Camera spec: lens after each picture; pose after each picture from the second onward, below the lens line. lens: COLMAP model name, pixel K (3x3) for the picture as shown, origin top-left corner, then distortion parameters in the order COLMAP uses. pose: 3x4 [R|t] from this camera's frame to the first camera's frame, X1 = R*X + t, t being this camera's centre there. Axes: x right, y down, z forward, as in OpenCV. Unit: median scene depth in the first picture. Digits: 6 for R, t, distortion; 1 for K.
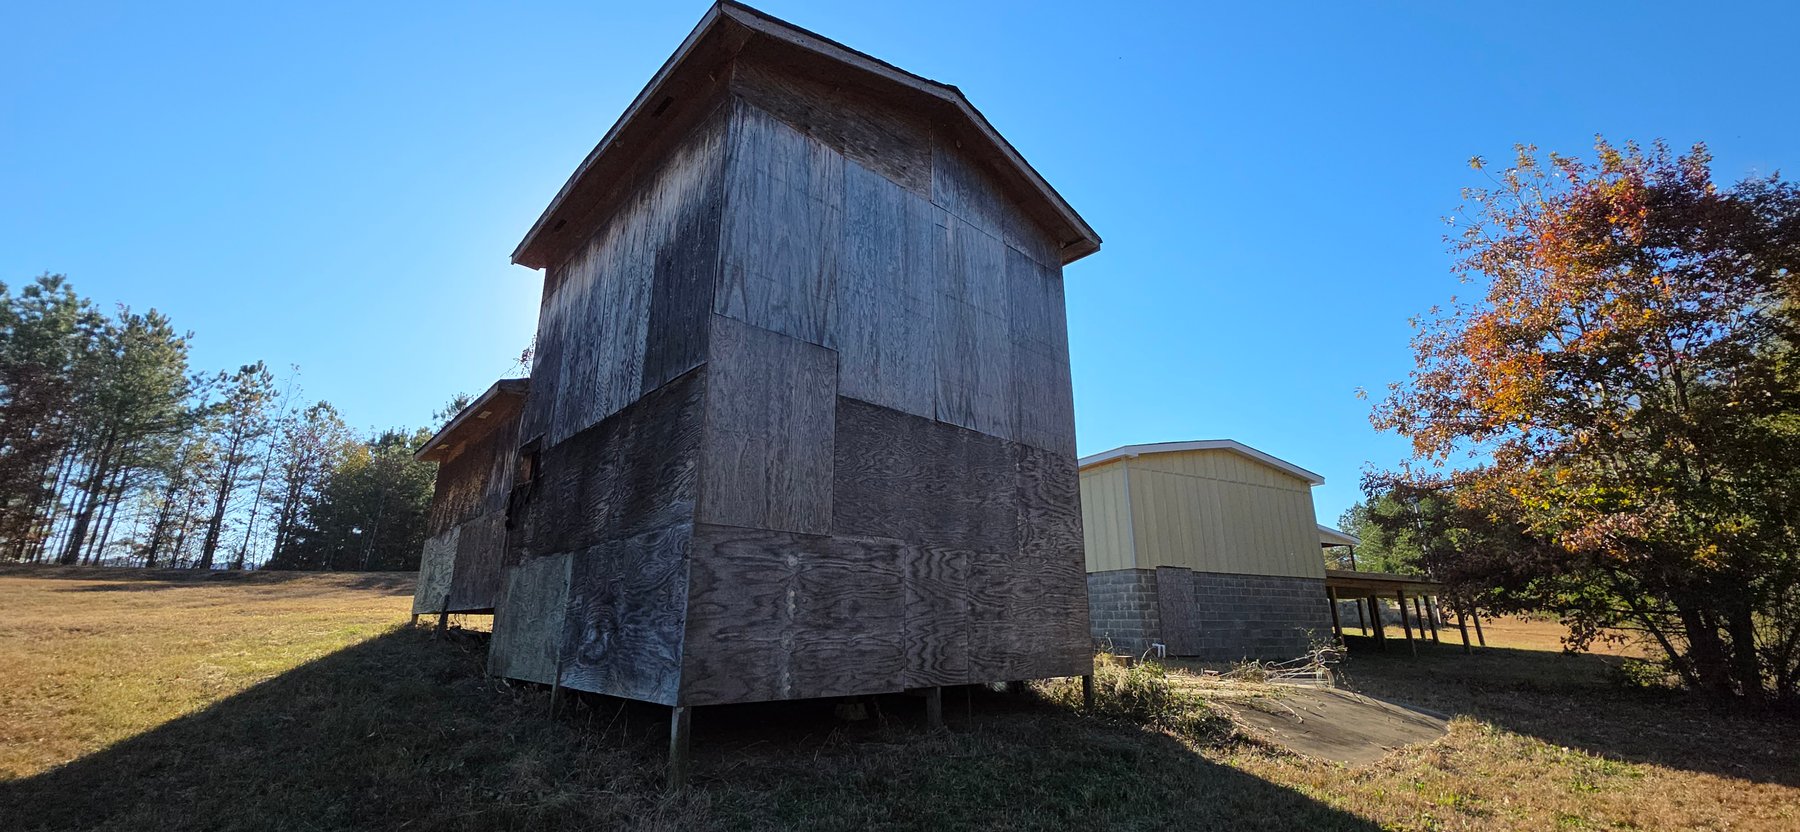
lens RADIAL K [[717.5, 0, 893.6], [0, 717.5, 413.3], [0, 0, 1]] dist [0.014635, -0.008618]
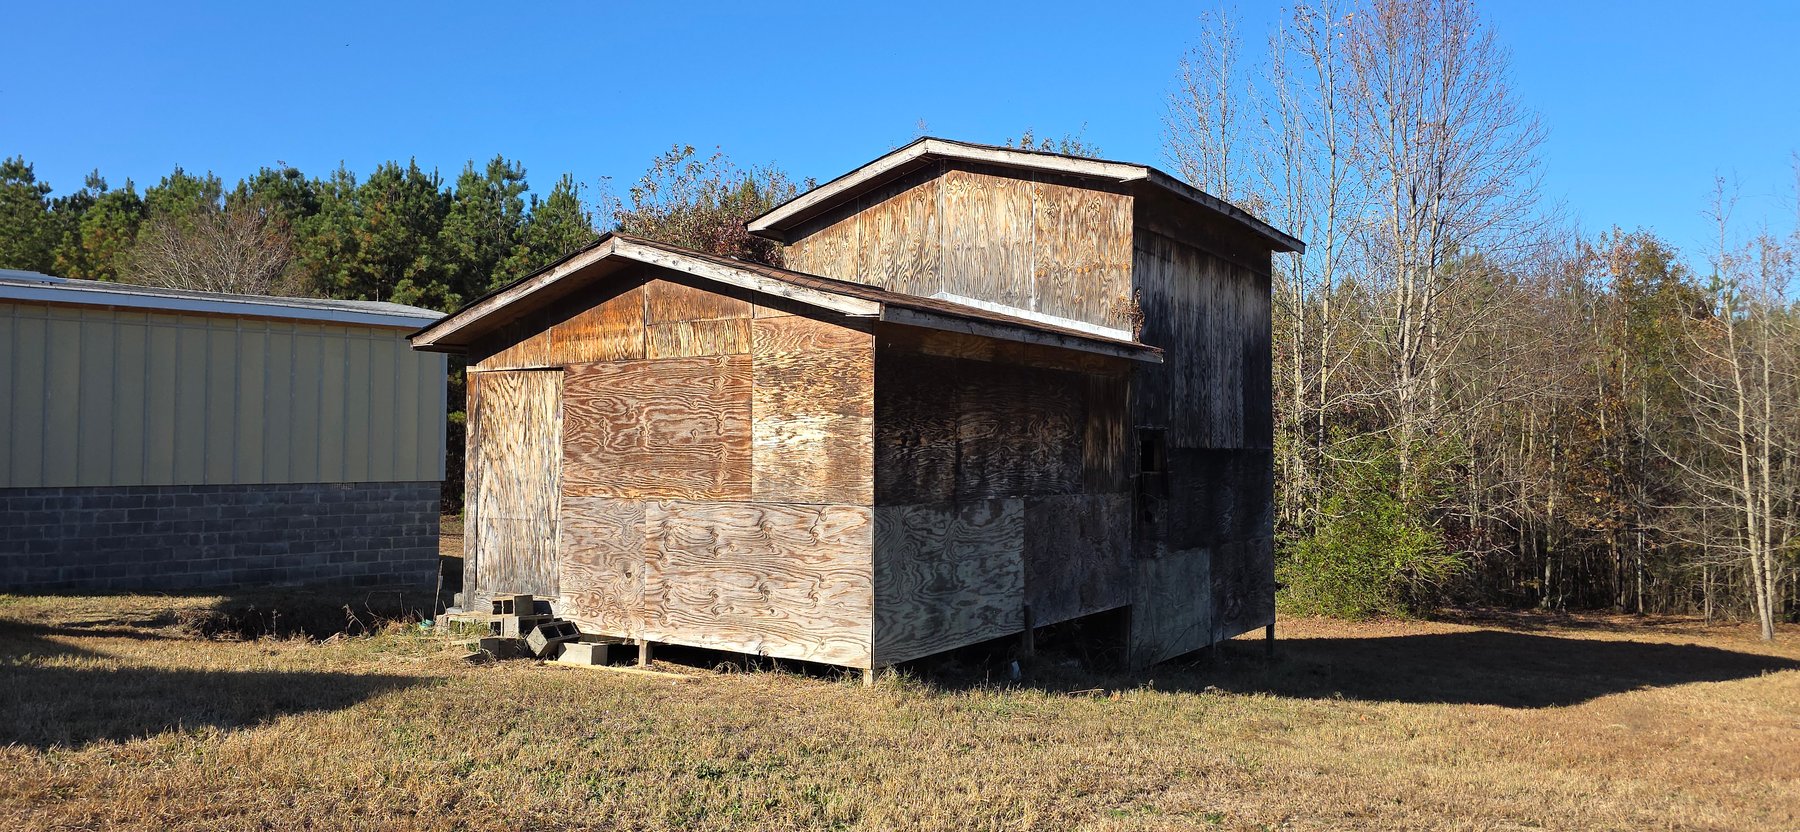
lens RADIAL K [[1204.7, 0, 889.0], [0, 1204.7, 415.7], [0, 0, 1]] dist [0.096962, -0.116123]
pose [[-0.212235, 0.028568, 0.976801, -2.077438], [-0.282147, 0.955212, -0.089240, 0.274871], [-0.935601, -0.294541, -0.194669, 1.720146]]
